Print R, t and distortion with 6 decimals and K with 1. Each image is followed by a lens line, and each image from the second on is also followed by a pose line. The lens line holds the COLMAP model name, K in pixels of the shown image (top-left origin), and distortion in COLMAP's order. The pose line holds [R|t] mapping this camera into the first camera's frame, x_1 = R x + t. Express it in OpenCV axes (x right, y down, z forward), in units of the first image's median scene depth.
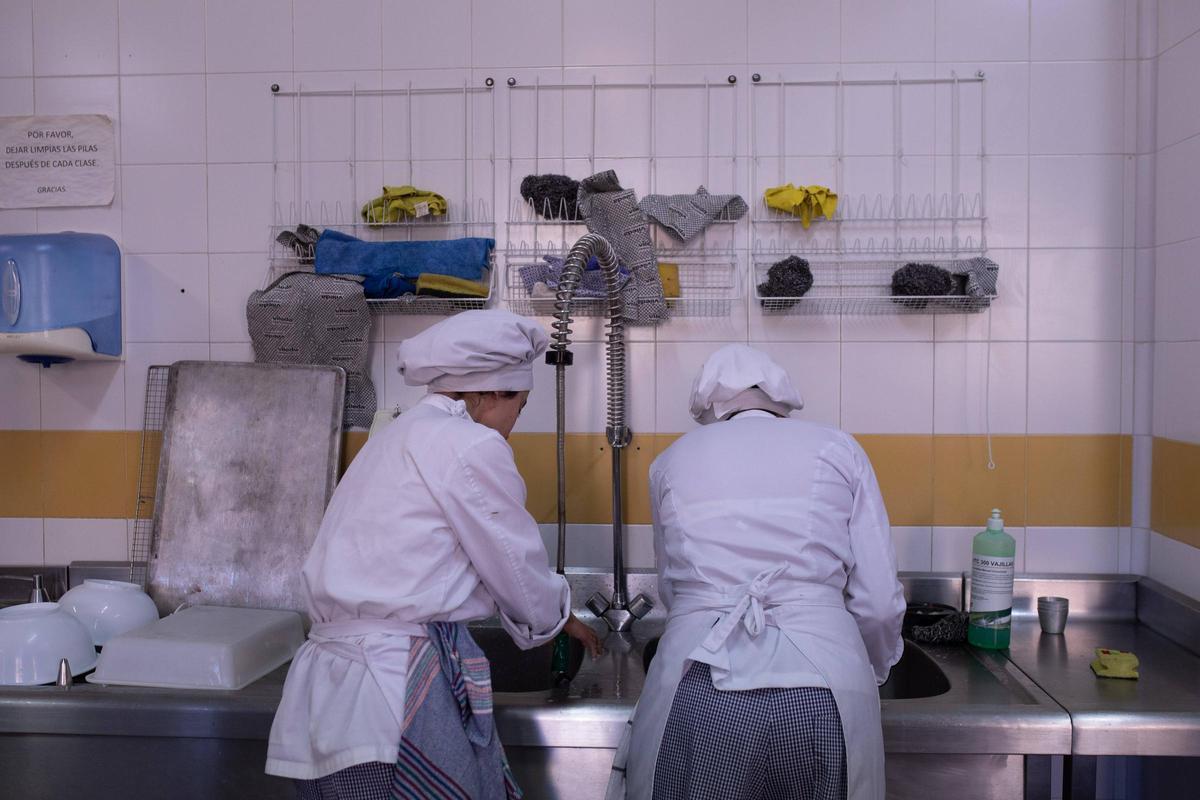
lens RADIAL K [[1187.0, 0, 578.0], [0, 1187.0, 390.5], [0, 0, 1]] dist [-0.067381, 0.093802]
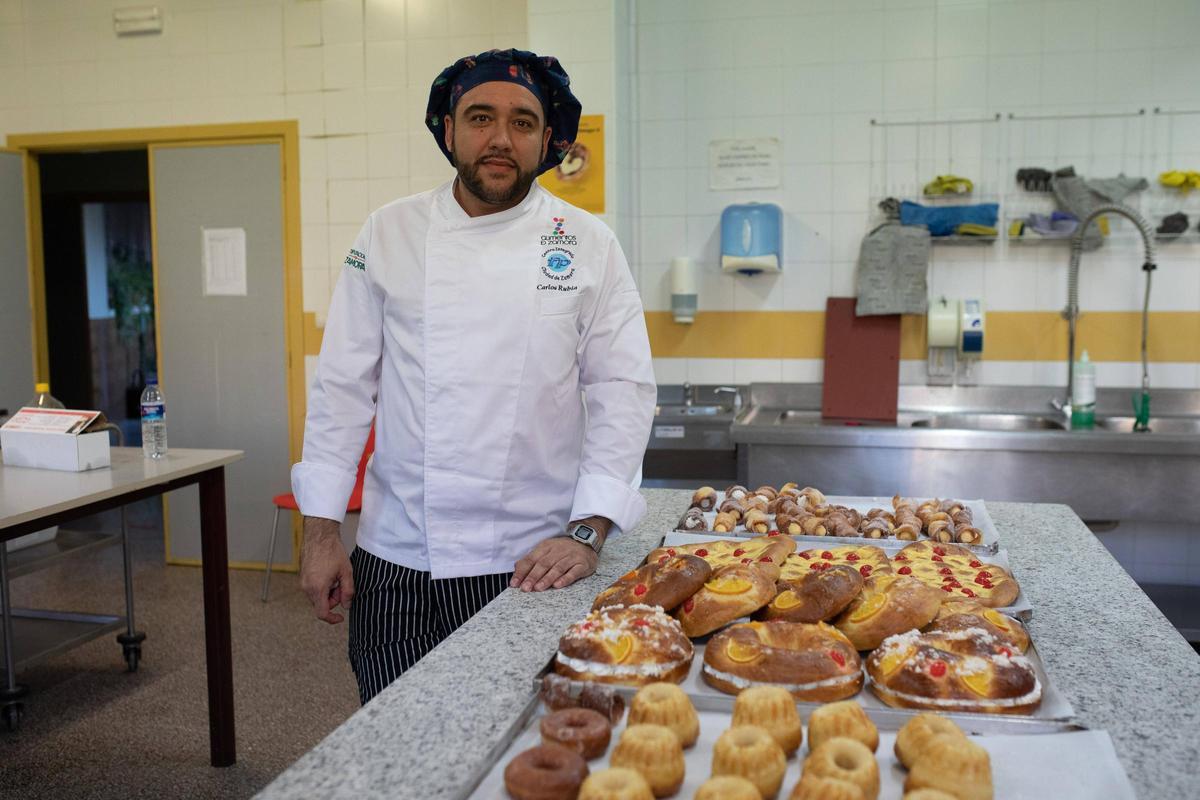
lens RADIAL K [[1142.9, 0, 592.5], [0, 1142.9, 399.7], [0, 0, 1]] dist [-0.070922, 0.106086]
pose [[0.984423, 0.011838, -0.175418, -0.379502], [-0.000519, 0.997922, 0.064427, 0.060187], [0.175817, -0.063333, 0.982384, -0.840128]]
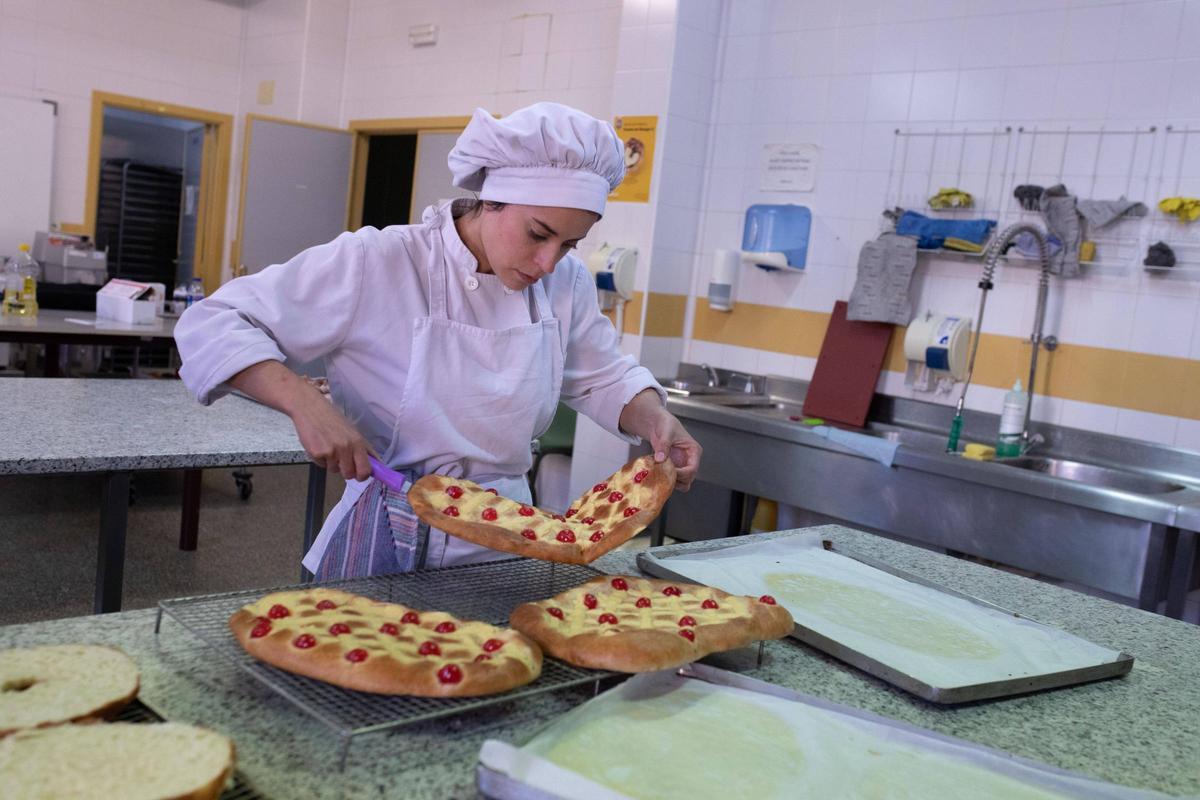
lens RADIAL K [[1142.9, 0, 592.5], [0, 1142.9, 399.7], [0, 0, 1]] dist [-0.070922, 0.106086]
pose [[0.734783, 0.157975, -0.659649, 0.635852], [-0.132212, 0.987204, 0.089149, 0.061039], [0.665292, 0.021708, 0.746268, -0.629495]]
